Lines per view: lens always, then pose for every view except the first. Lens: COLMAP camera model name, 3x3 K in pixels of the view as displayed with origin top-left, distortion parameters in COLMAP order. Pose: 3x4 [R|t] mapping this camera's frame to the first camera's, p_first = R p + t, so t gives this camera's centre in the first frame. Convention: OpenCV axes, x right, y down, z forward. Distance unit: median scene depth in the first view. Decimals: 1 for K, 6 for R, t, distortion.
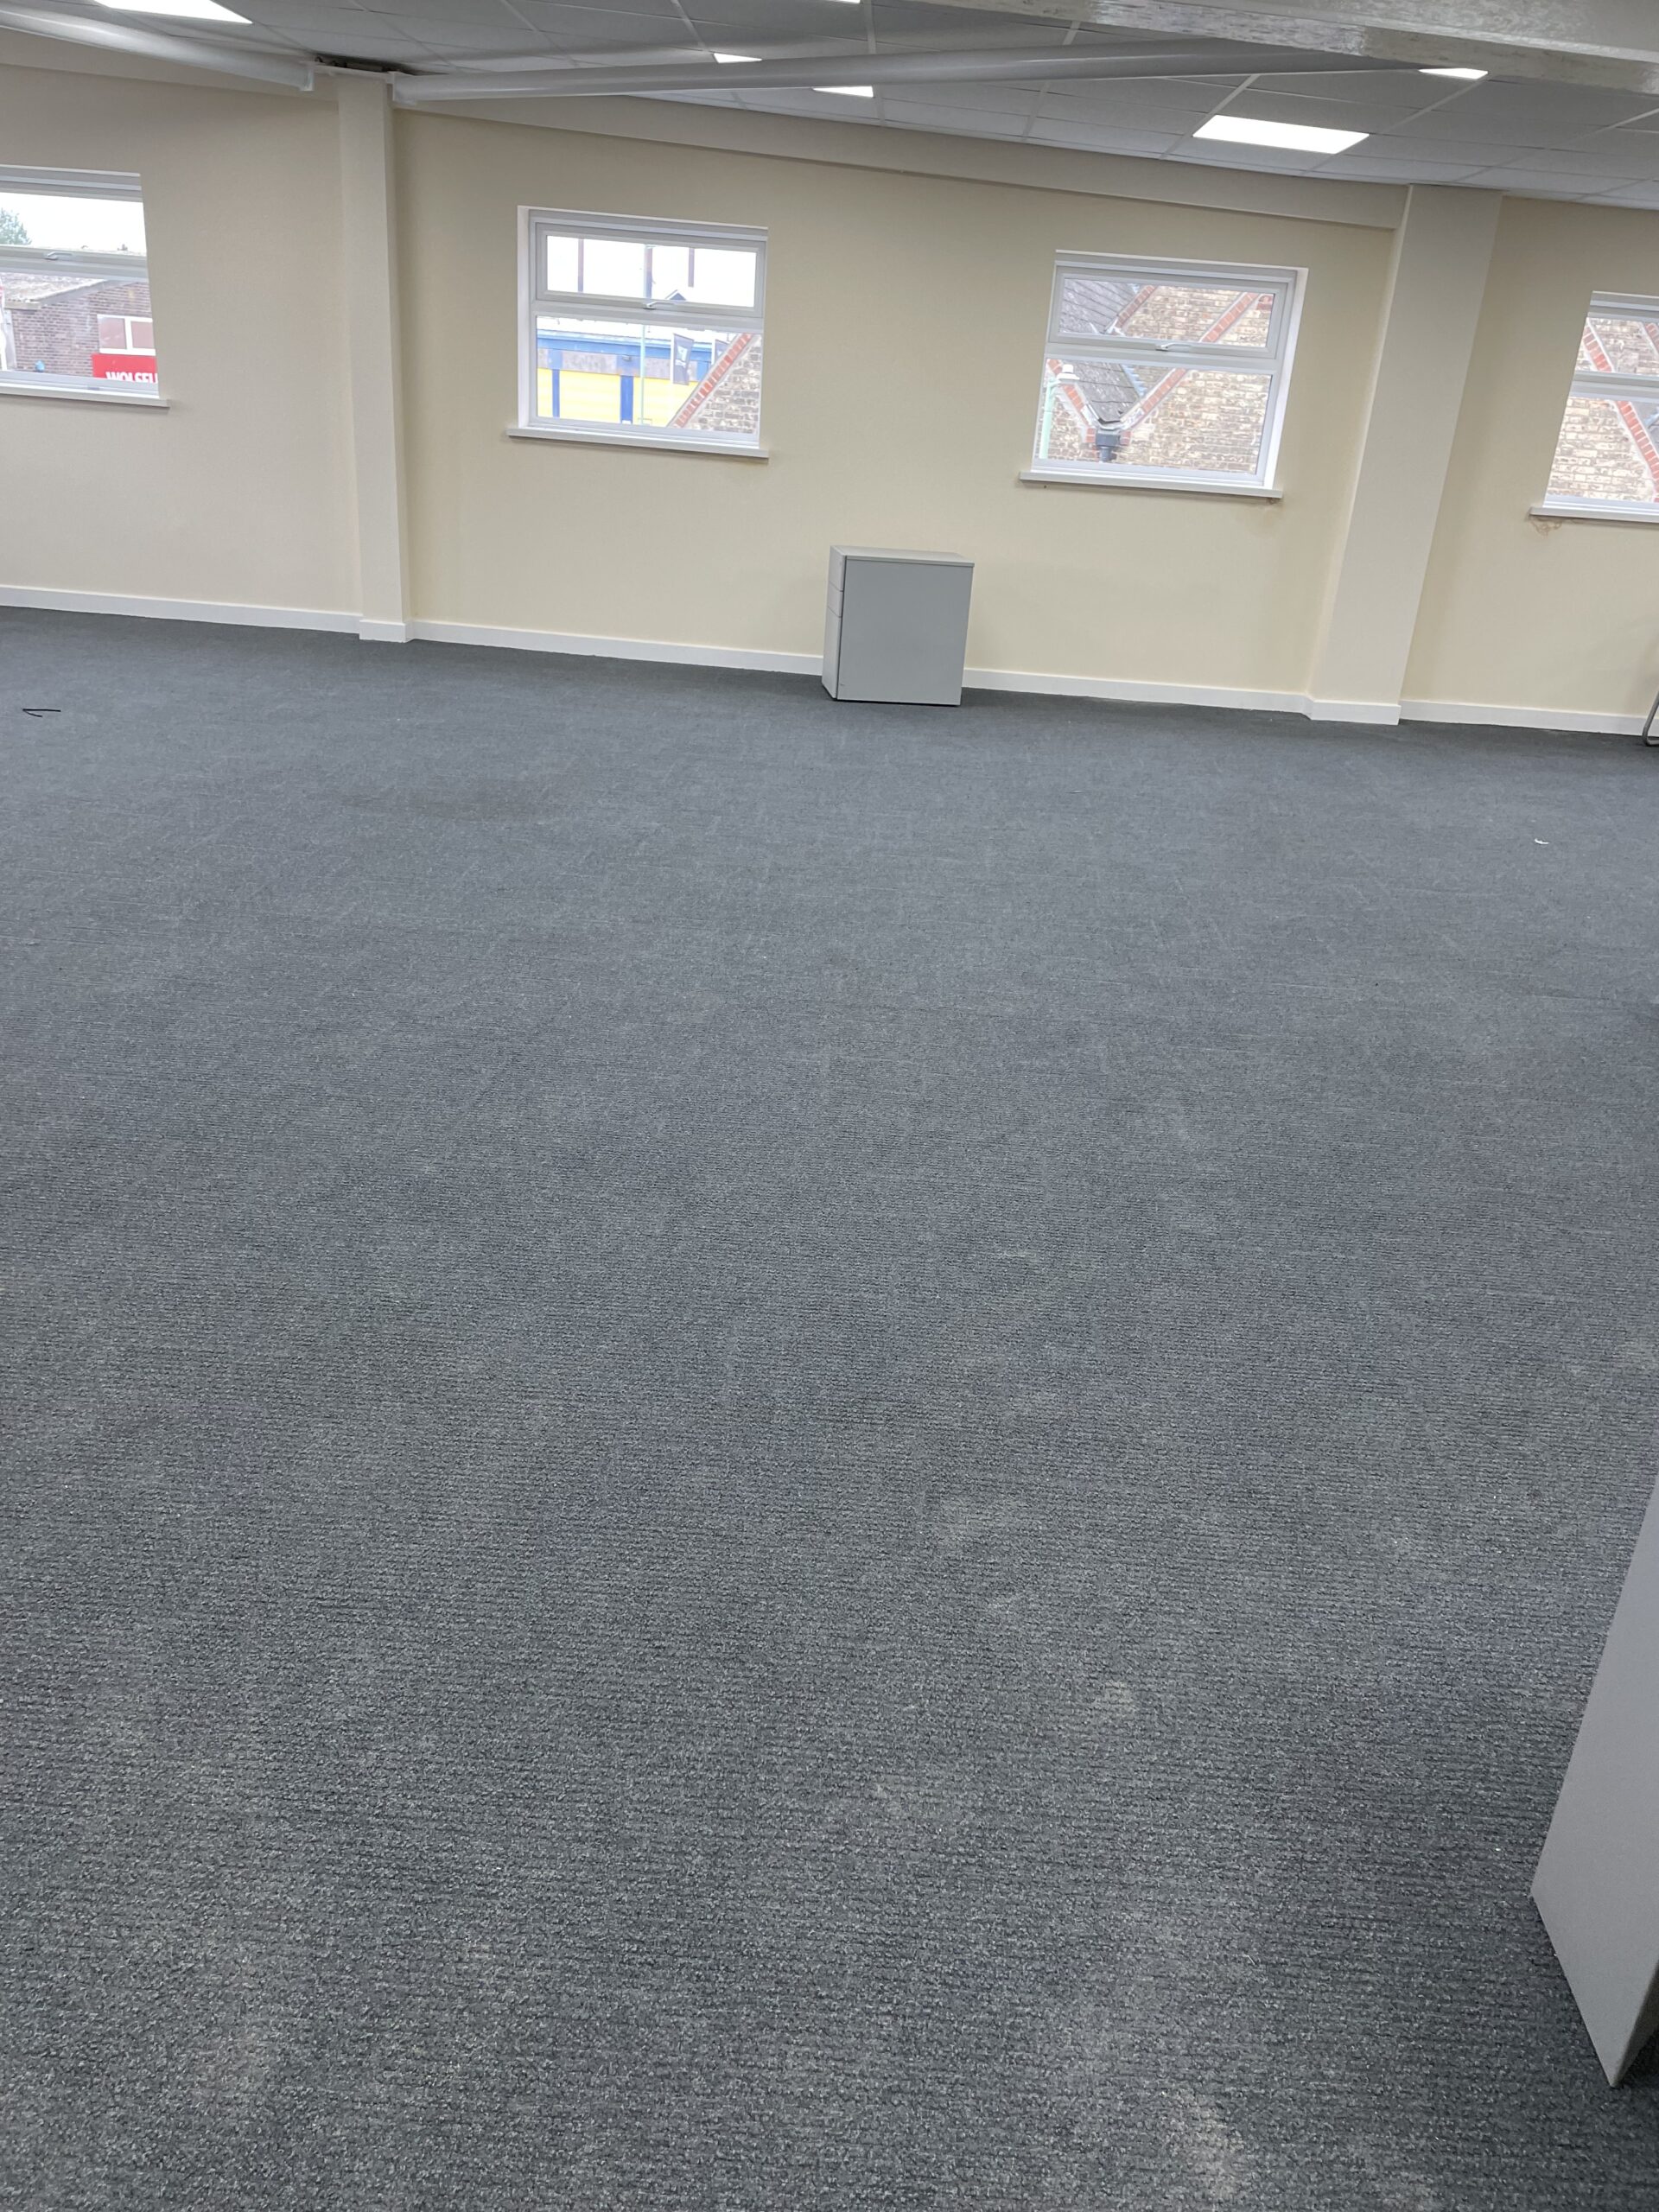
lens RADIAL K [[1697.5, 0, 833.9], [0, 1697.5, 1117.2], [0, 0, 1]] dist [0.093247, -0.115079]
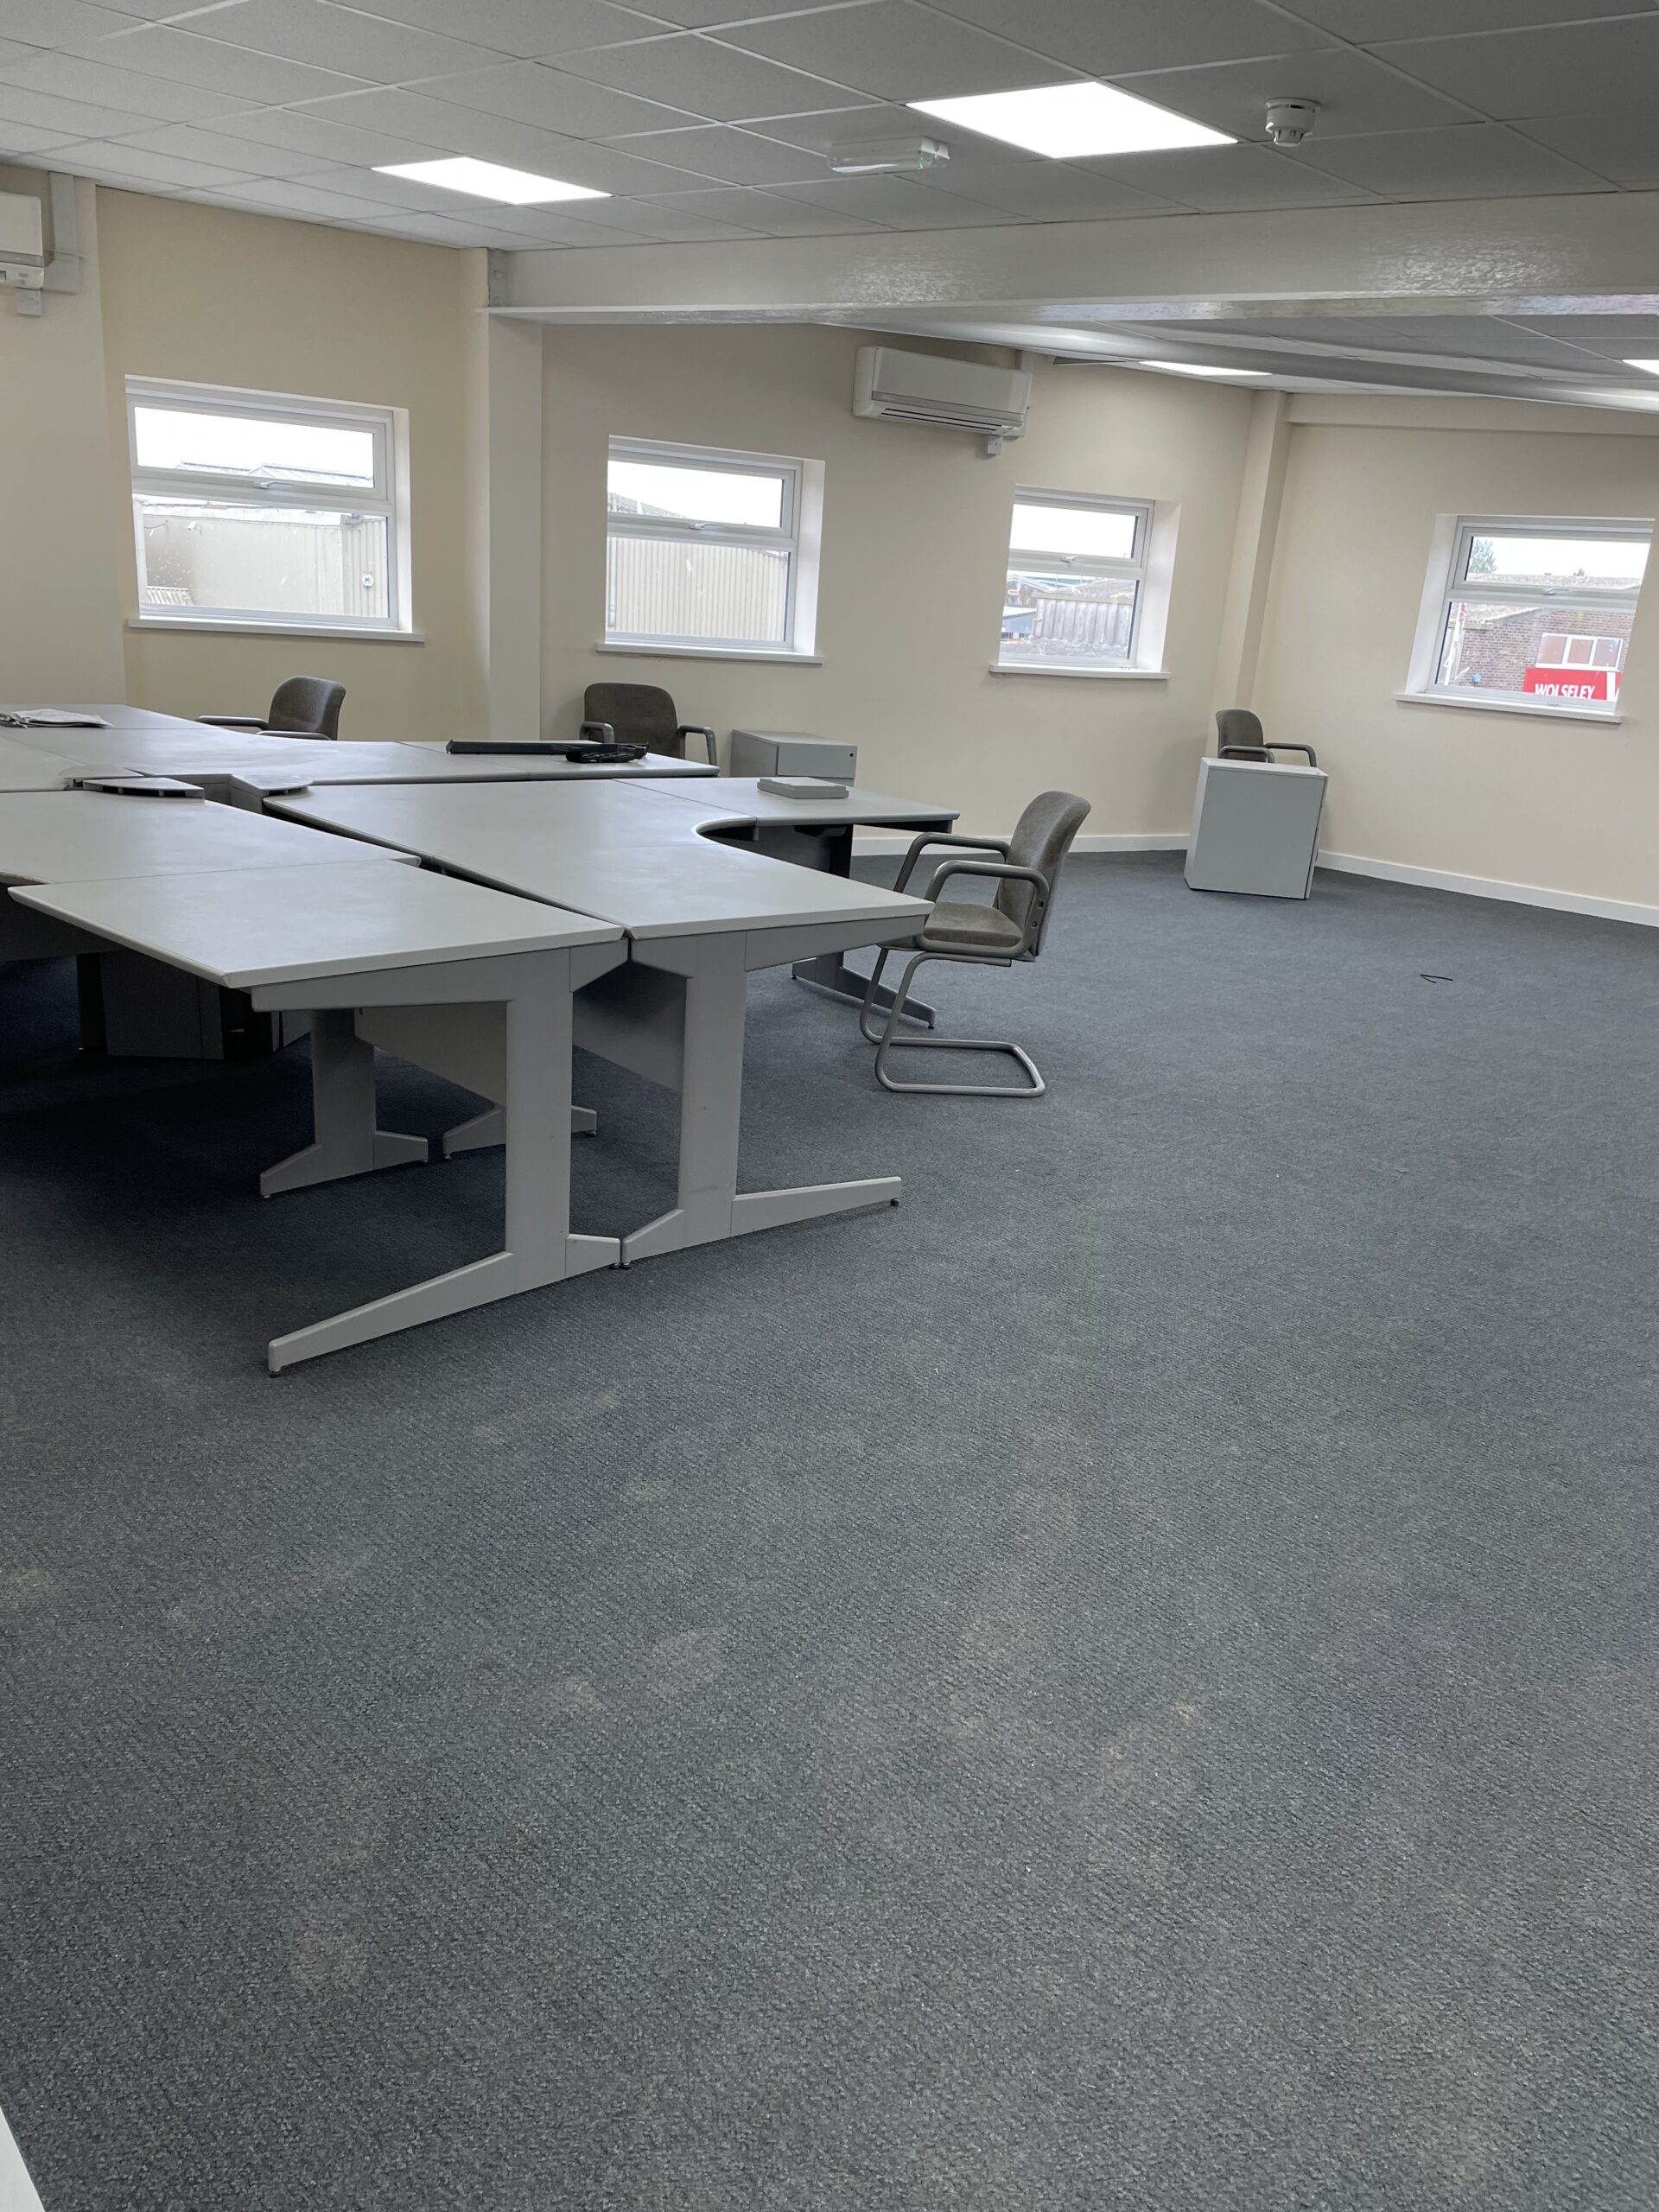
lens RADIAL K [[1697.5, 0, 833.9], [0, 1697.5, 1117.2], [0, 0, 1]] dist [0.093247, -0.115079]
pose [[0.738893, 0.186899, -0.647384, -0.018879], [-0.287339, 0.956425, -0.051836, 0.034645], [0.609486, 0.224320, 0.760399, -0.105264]]
